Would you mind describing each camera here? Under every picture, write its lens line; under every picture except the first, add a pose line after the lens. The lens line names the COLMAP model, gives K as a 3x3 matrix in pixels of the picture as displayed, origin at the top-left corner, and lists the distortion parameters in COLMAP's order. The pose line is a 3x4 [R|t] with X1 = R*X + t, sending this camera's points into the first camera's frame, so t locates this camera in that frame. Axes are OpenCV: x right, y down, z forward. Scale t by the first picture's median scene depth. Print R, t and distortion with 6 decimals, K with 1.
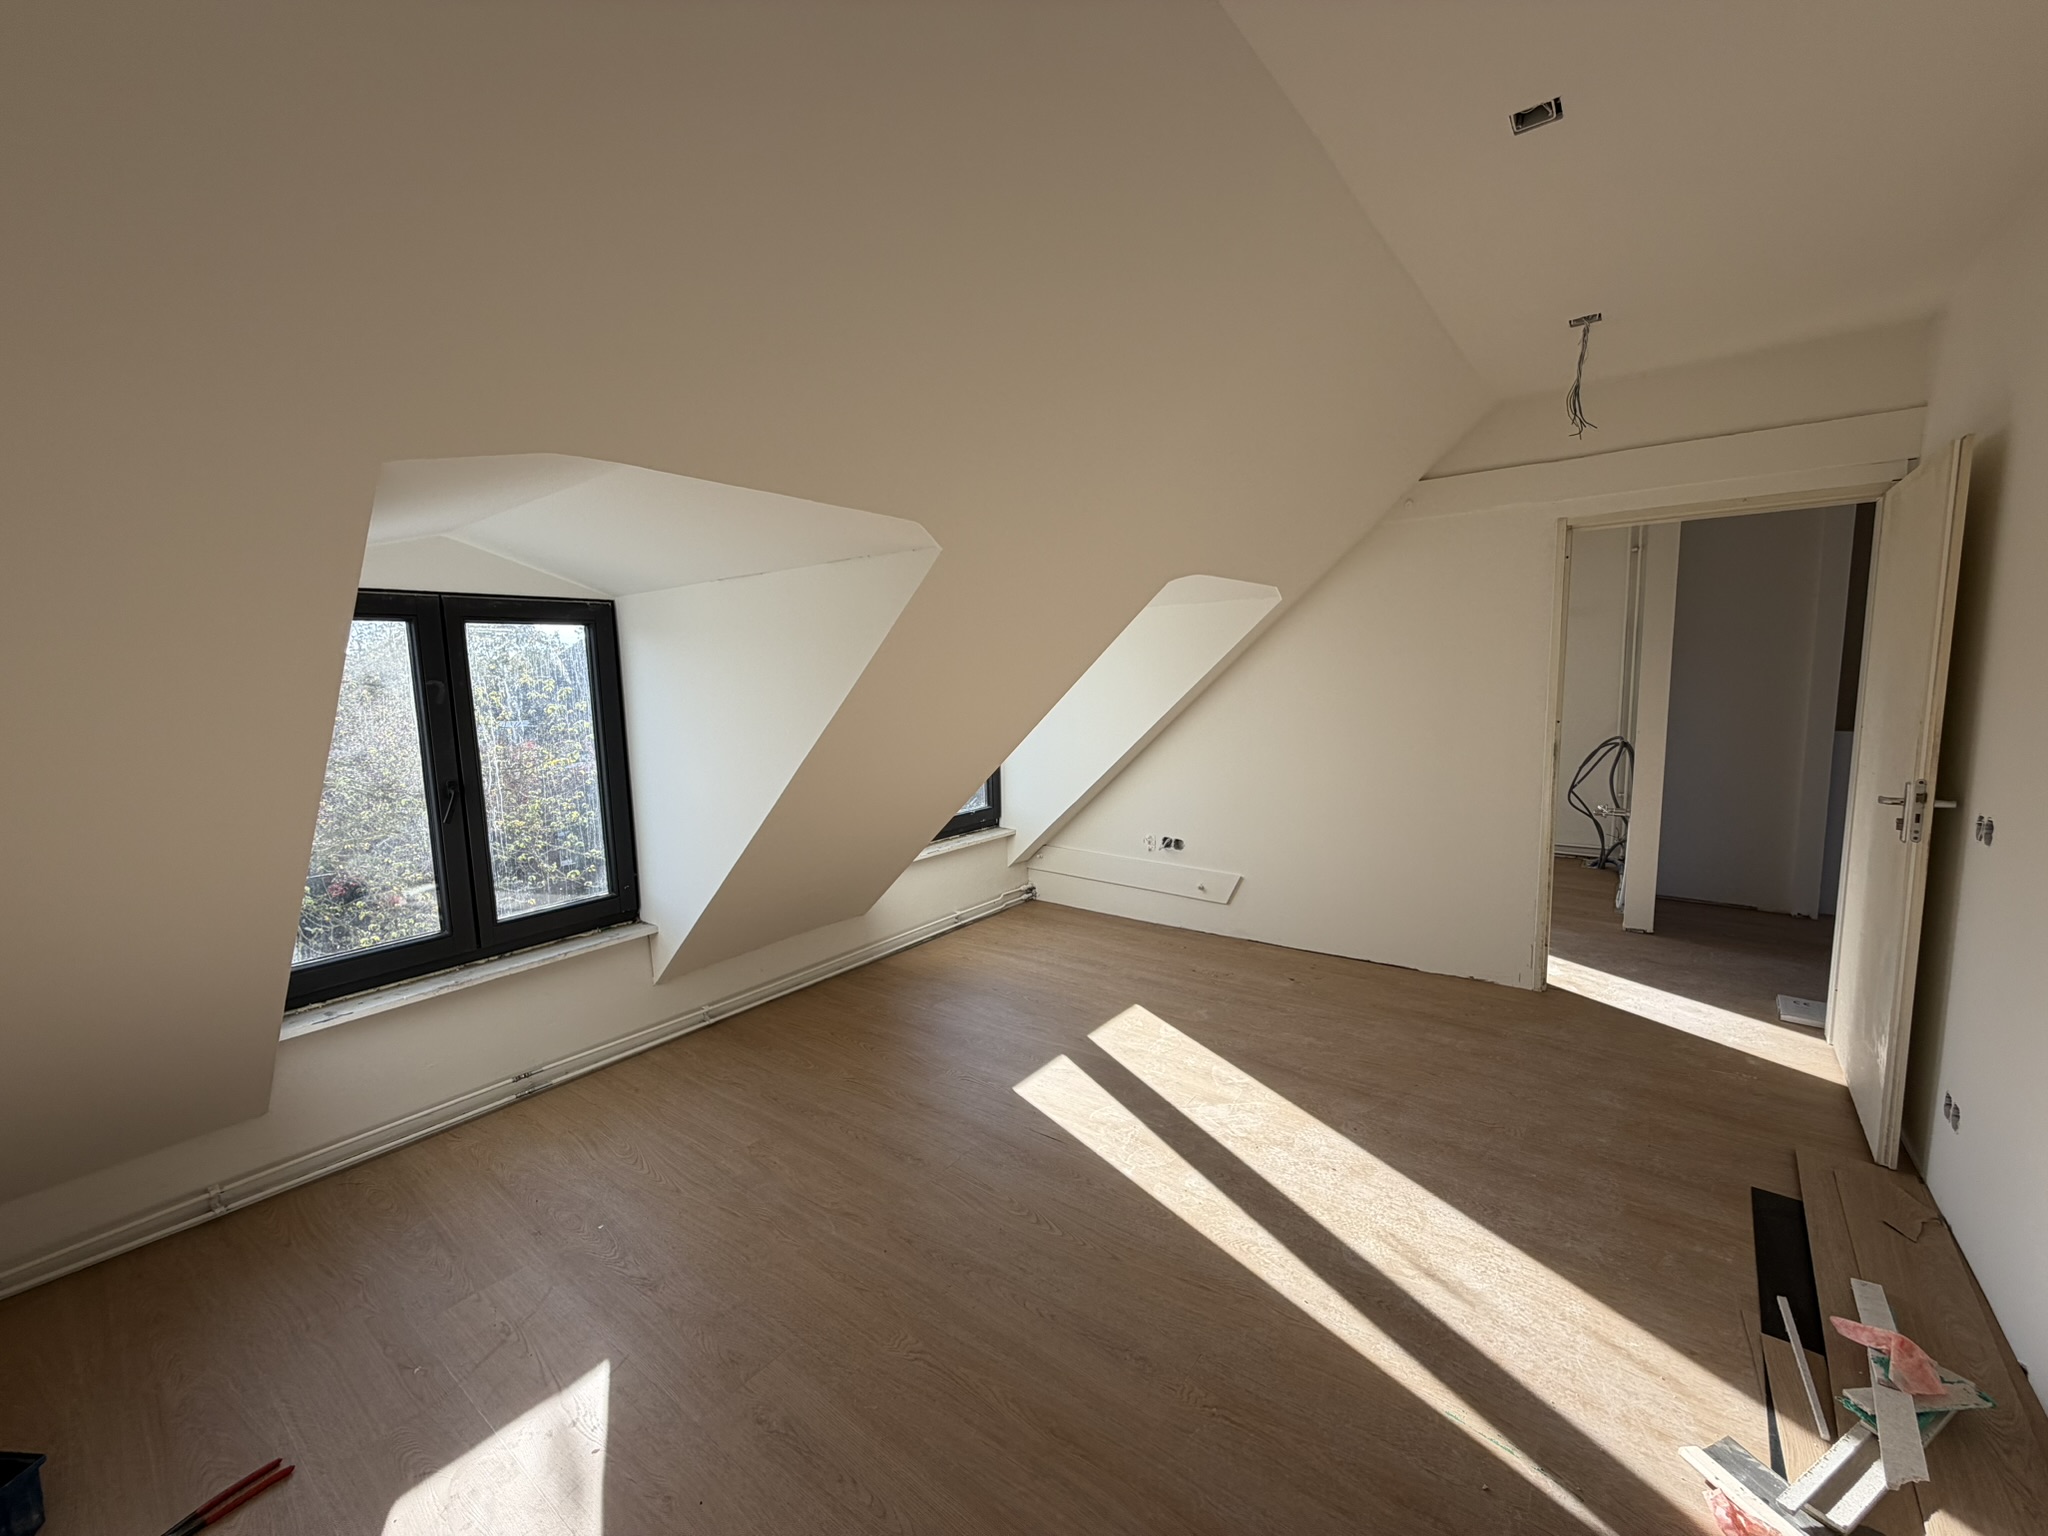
lens RADIAL K [[822.0, 0, 1024.0], [0, 822.0, 768.0], [0, 0, 1]] dist [0.000346, 0.000278]
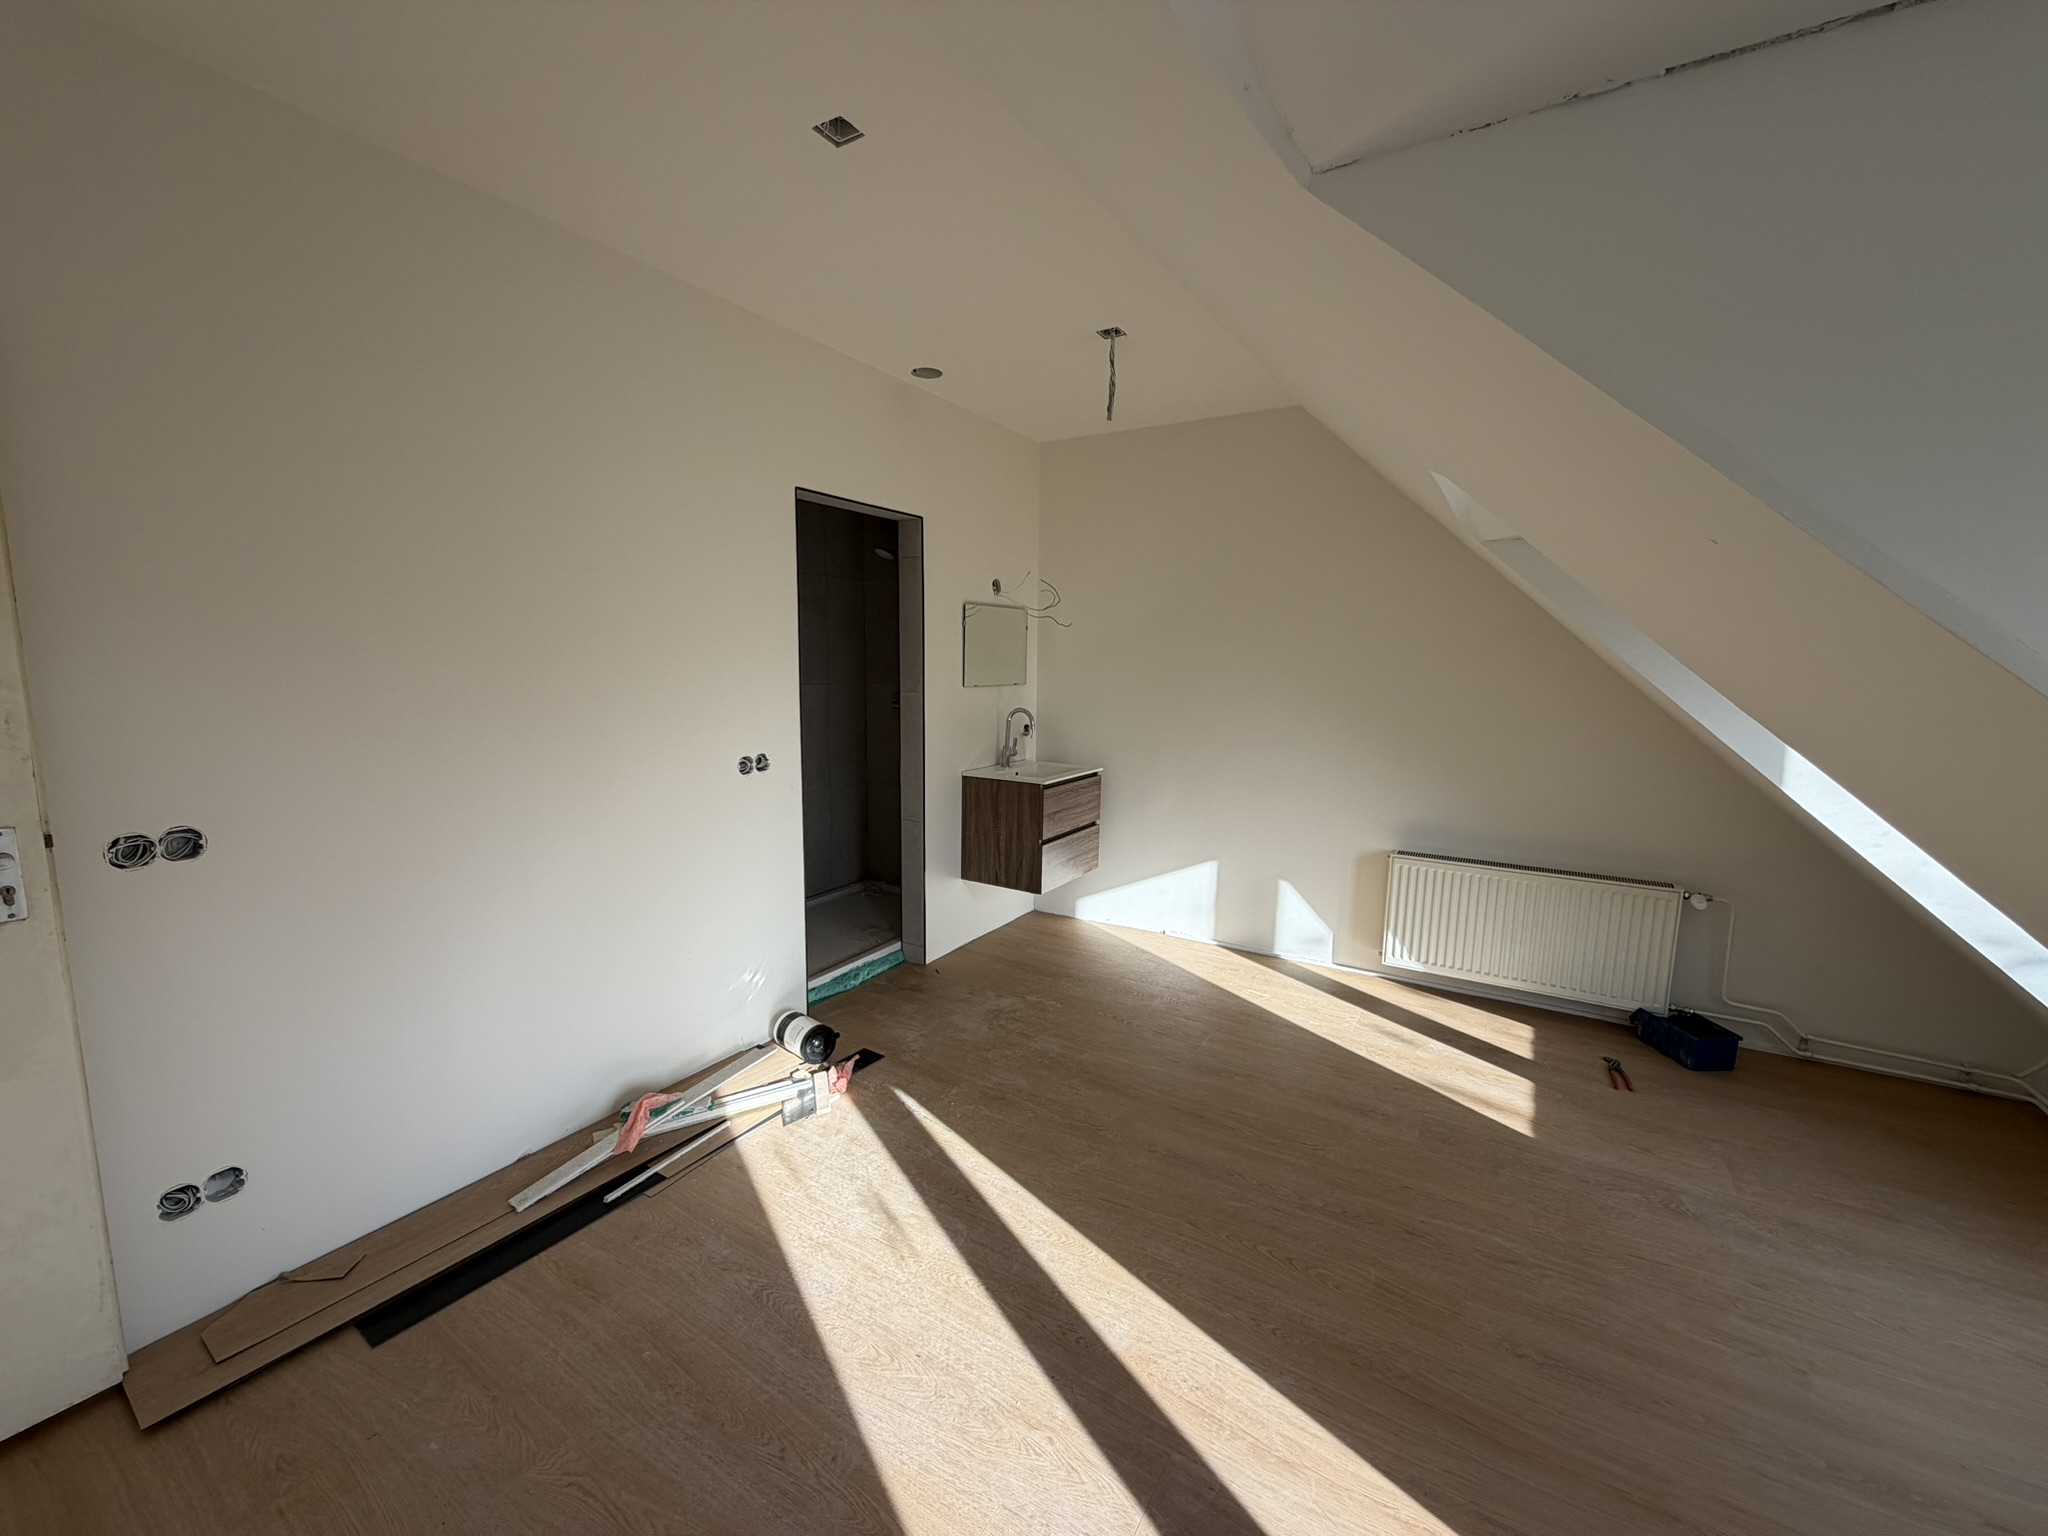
lens RADIAL K [[818.1, 0, 1024.0], [0, 818.1, 768.0], [0, 0, 1]] dist [-0.002301, -0.000051]
pose [[-0.995154, 0.027512, -0.094402, 0.353525], [0.002705, 0.967355, 0.253413, -0.176597], [0.098292, 0.251929, -0.962741, 1.614548]]
